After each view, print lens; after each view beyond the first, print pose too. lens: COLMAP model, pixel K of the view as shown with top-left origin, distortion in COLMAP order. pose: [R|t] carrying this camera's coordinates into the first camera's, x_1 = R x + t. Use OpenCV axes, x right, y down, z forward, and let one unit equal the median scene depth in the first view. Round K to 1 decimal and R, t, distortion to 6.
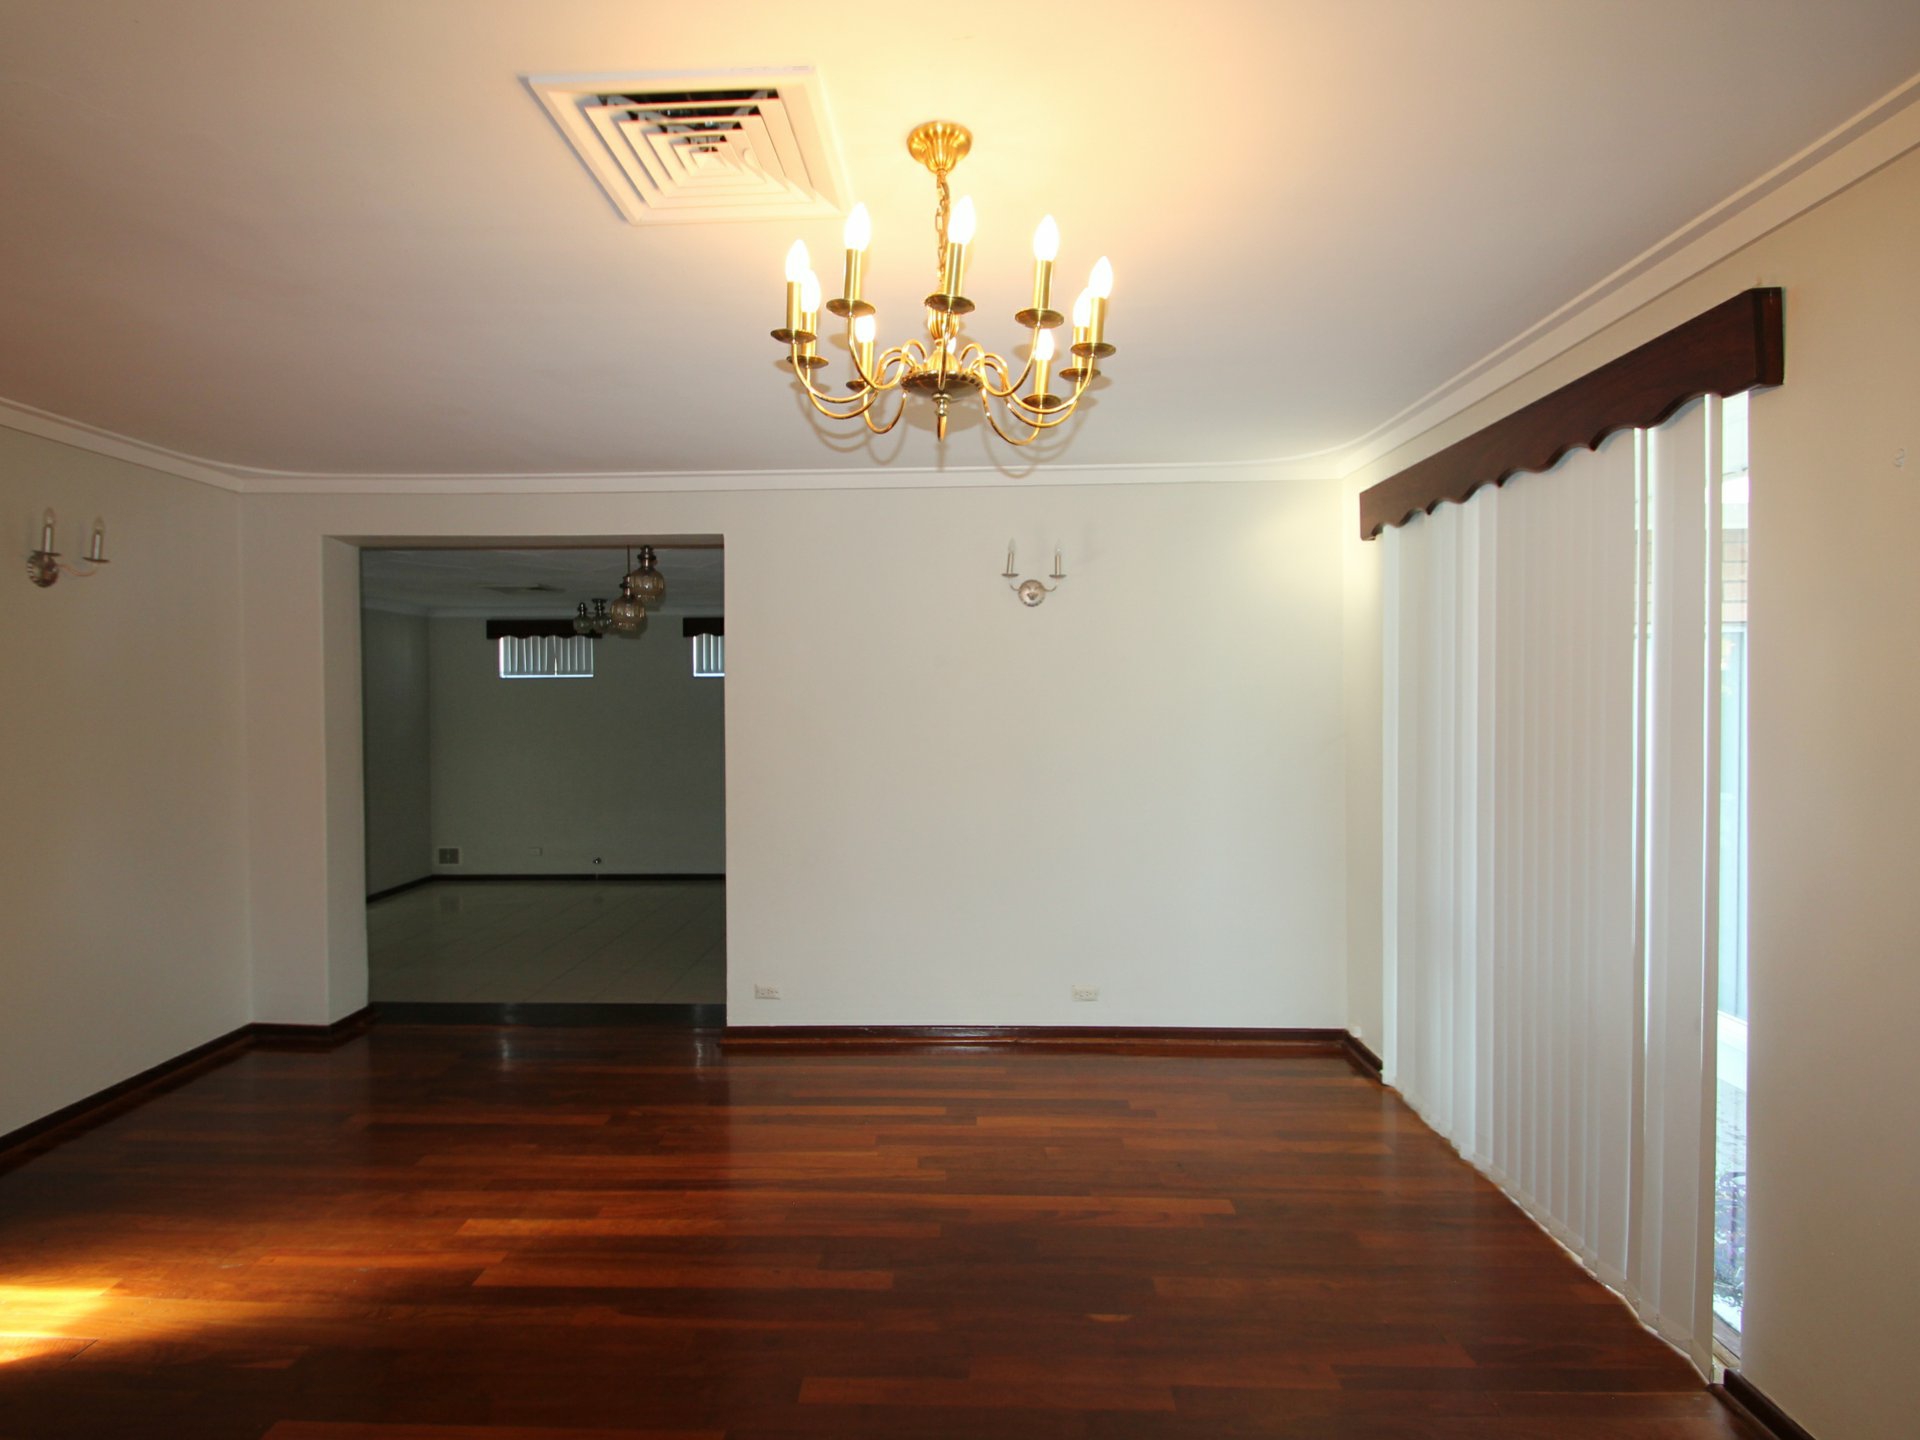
lens RADIAL K [[1004.5, 0, 935.5], [0, 1004.5, 721.8], [0, 0, 1]] dist [0.000939, -0.001884]
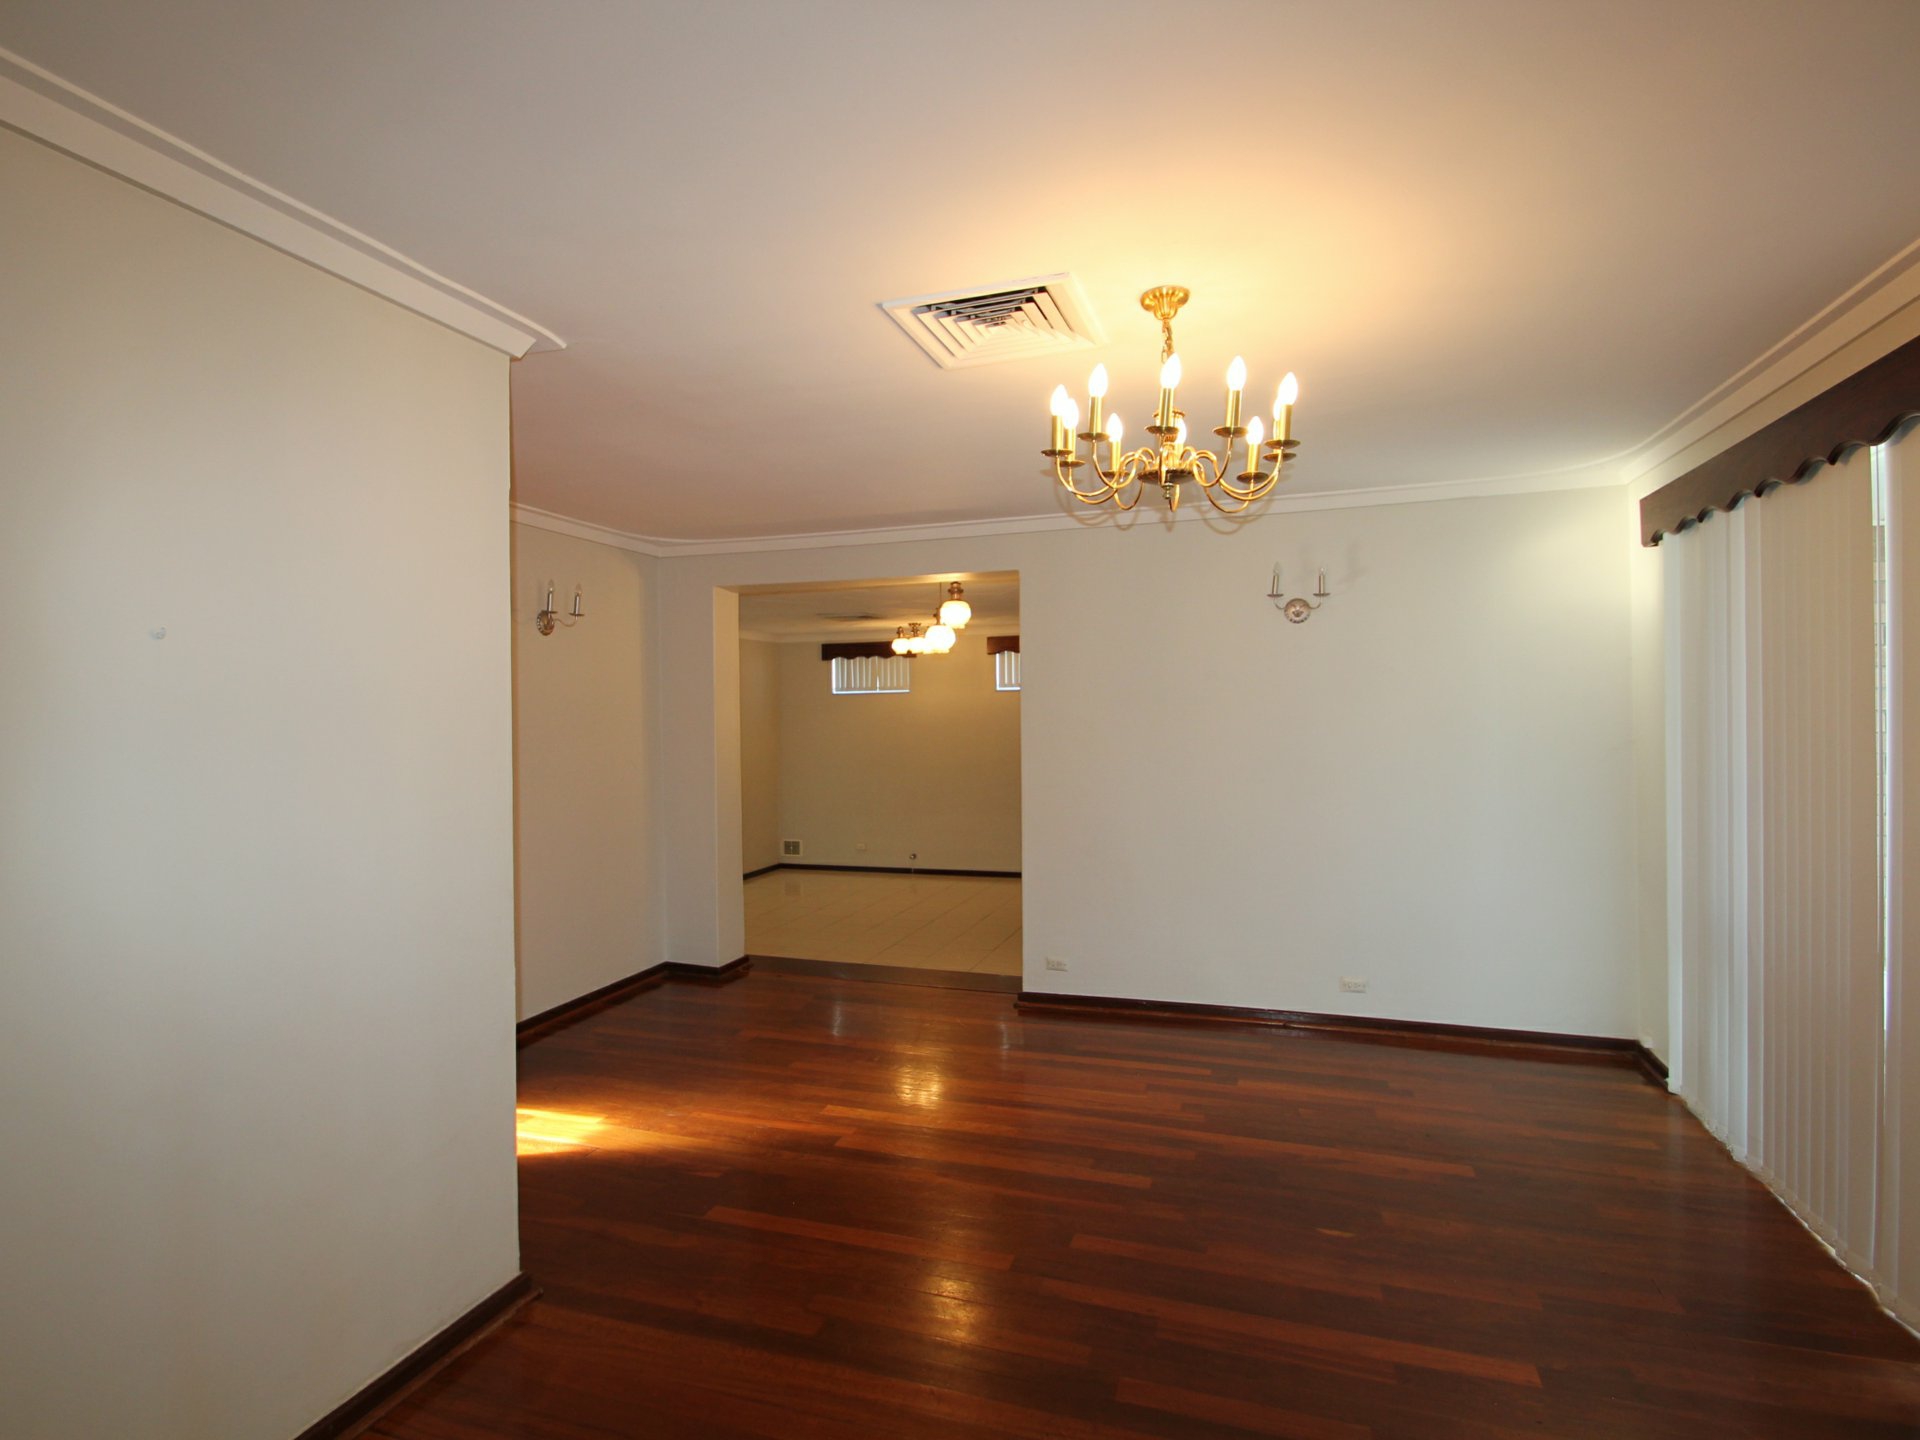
lens RADIAL K [[1004.5, 0, 935.5], [0, 1004.5, 721.8], [0, 0, 1]] dist [0.000939, -0.001884]
pose [[0.955495, -0.004941, -0.294966, 0.058997], [0.001608, 0.999932, -0.011539, 0.004986], [0.295003, 0.010551, 0.955438, -0.211989]]
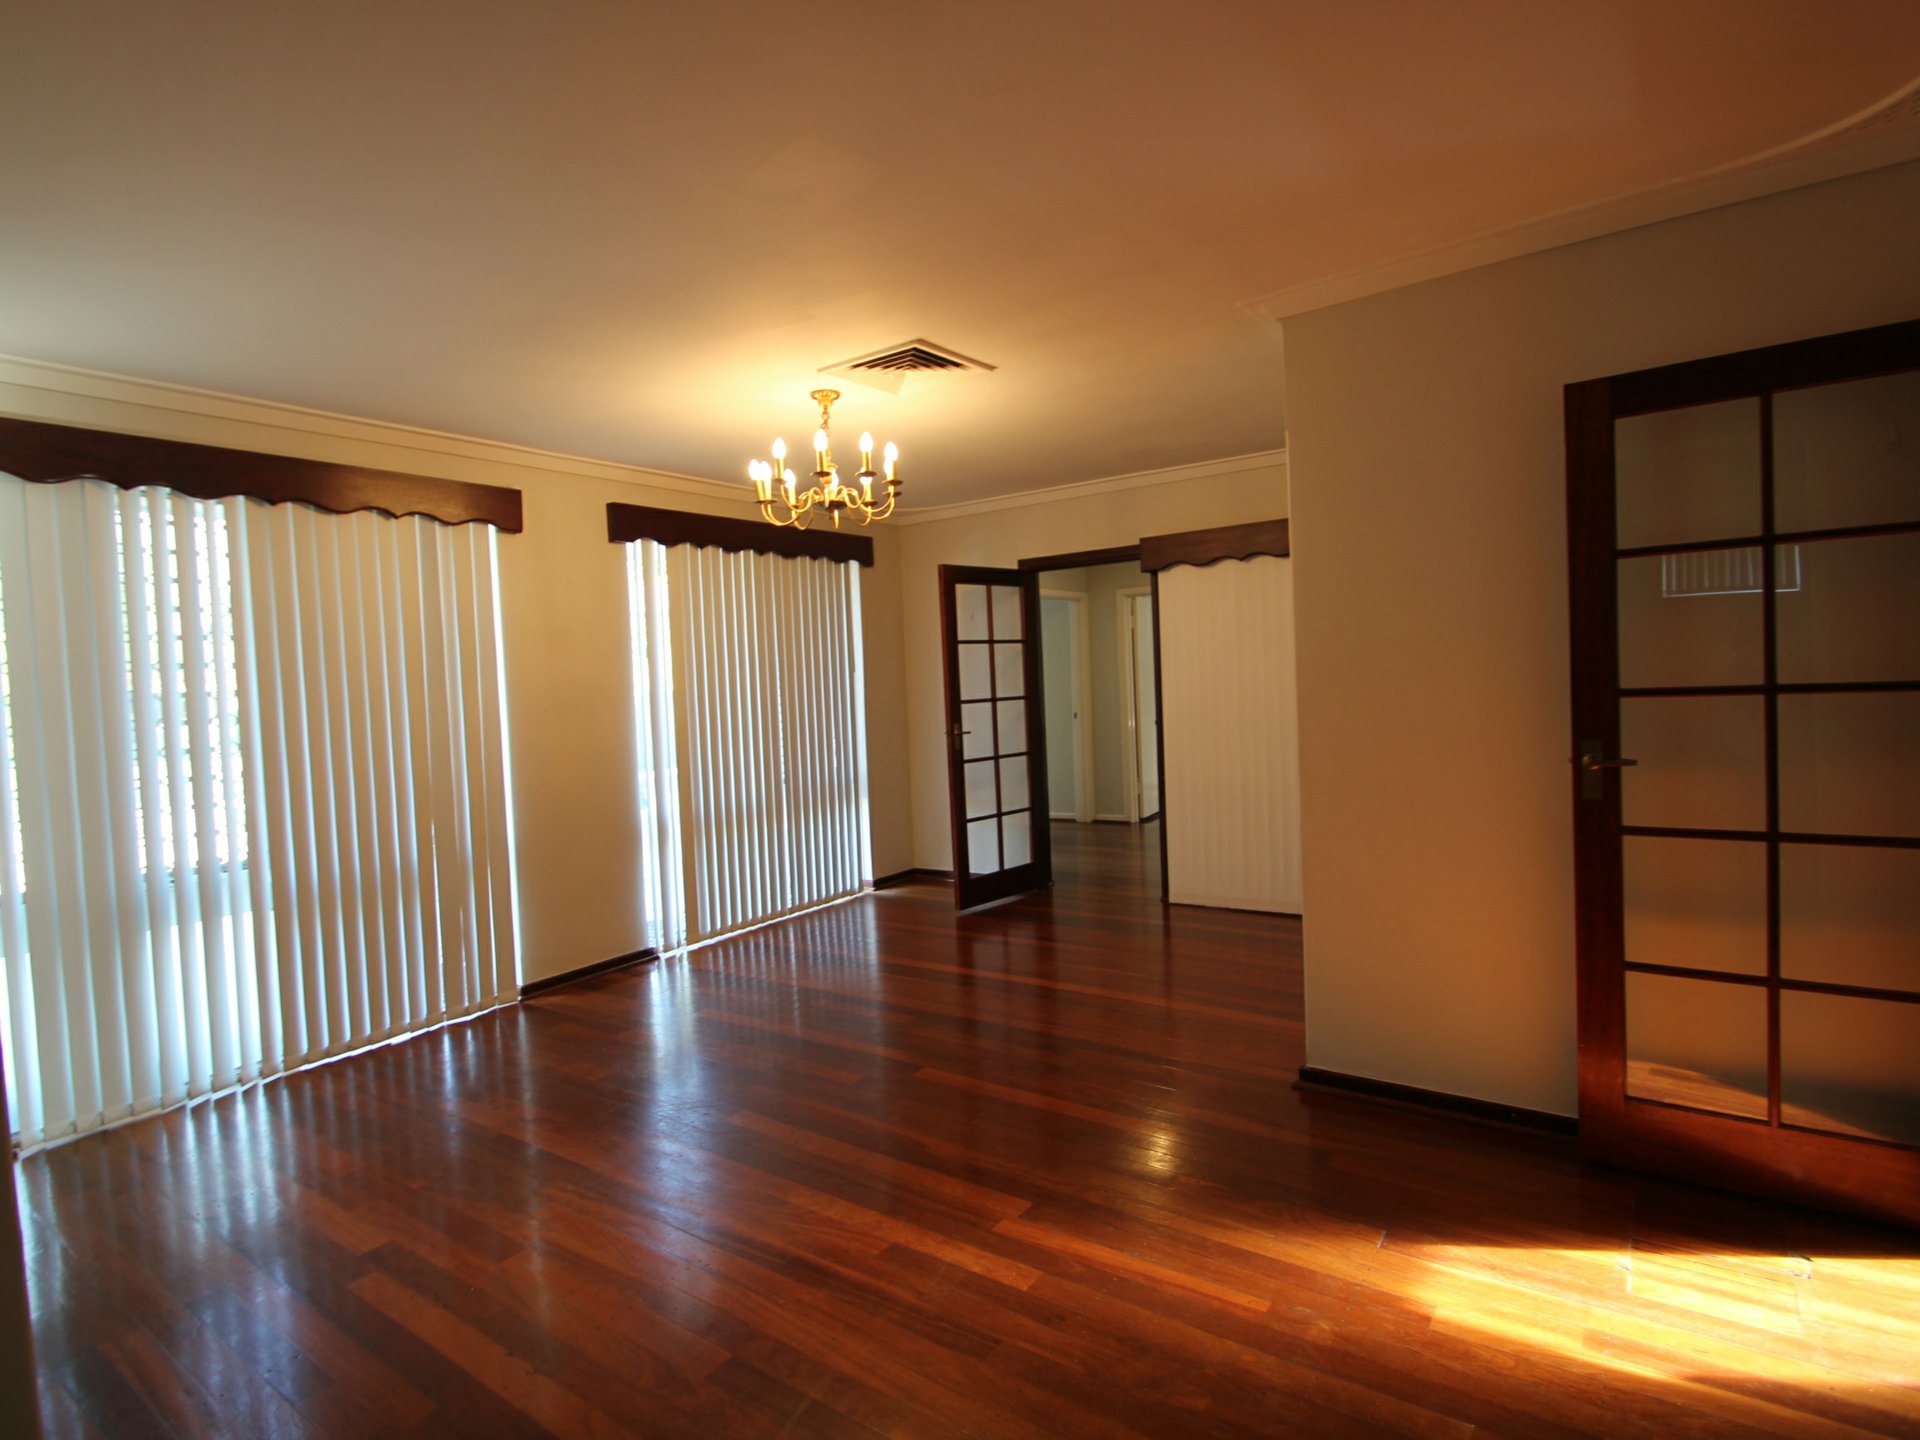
lens RADIAL K [[1004.5, 0, 935.5], [0, 1004.5, 721.8], [0, 0, 1]] dist [0.000939, -0.001884]
pose [[-0.827460, 0.019536, 0.561185, -0.783919], [0.057887, 0.997038, 0.050644, 0.020071], [-0.558533, 0.074391, -0.826140, 1.519449]]
